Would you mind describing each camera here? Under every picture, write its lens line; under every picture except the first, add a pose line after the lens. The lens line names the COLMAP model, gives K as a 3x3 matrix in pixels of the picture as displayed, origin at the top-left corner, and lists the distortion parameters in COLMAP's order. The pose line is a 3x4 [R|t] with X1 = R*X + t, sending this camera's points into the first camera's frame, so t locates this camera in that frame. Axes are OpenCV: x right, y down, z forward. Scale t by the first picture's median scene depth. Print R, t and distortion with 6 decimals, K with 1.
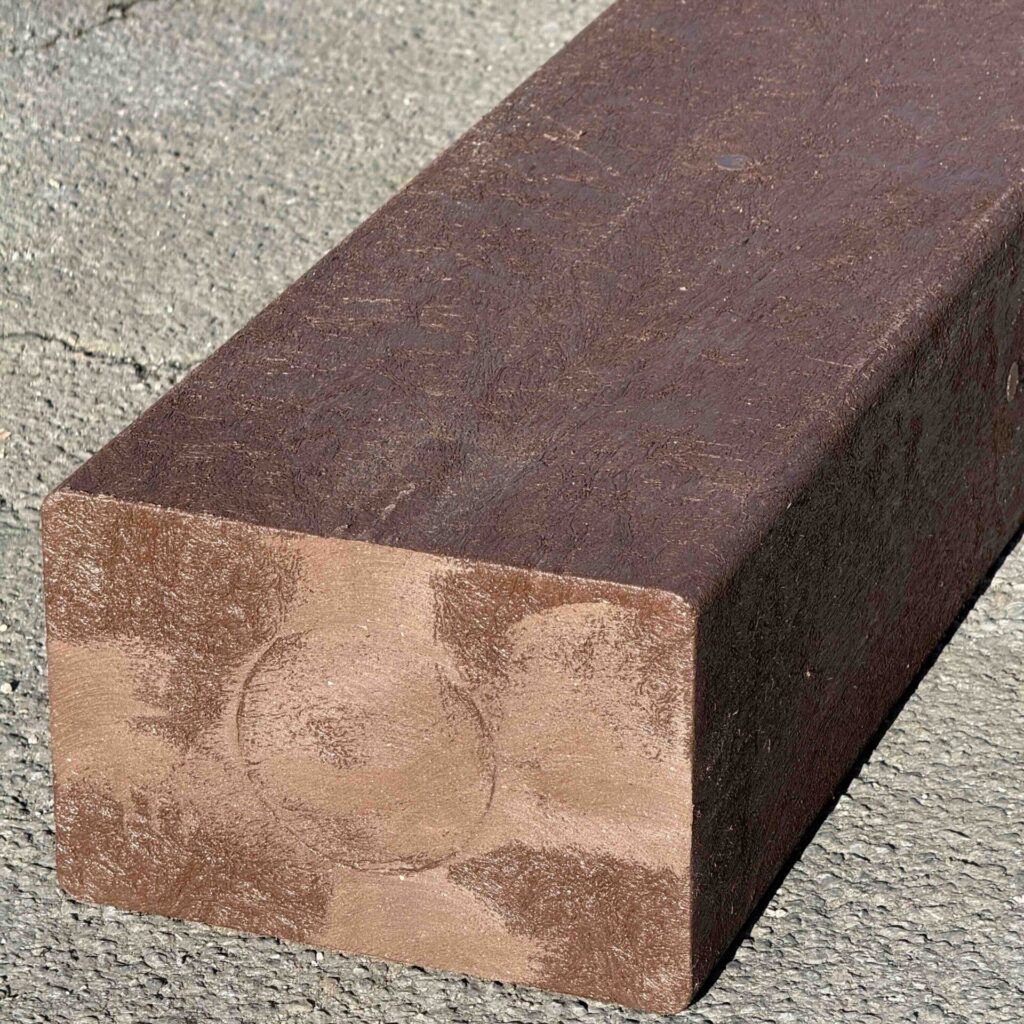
lens RADIAL K [[4986.1, 0, 509.2], [0, 4986.1, 509.9], [0, 0, 1]] dist [0.255302, 0.000000]
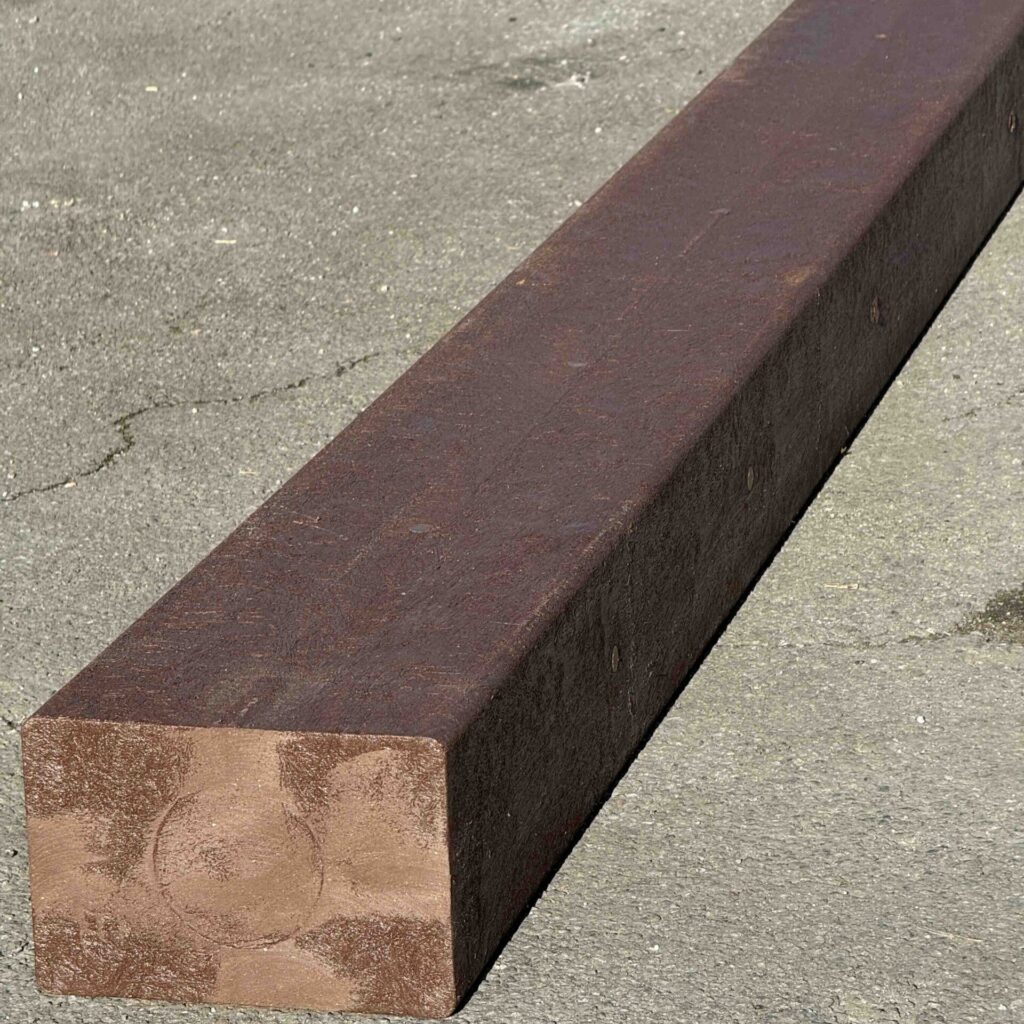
lens RADIAL K [[4986.1, 0, 512.9], [0, 4986.1, 512.9], [0, 0, 1]] dist [0.255302, 0.000000]
pose [[0.992514, -0.062542, 0.104900, -0.098817], [0.077473, 0.986406, -0.144915, 0.169136], [-0.094411, 0.151957, 0.983868, -0.566173]]
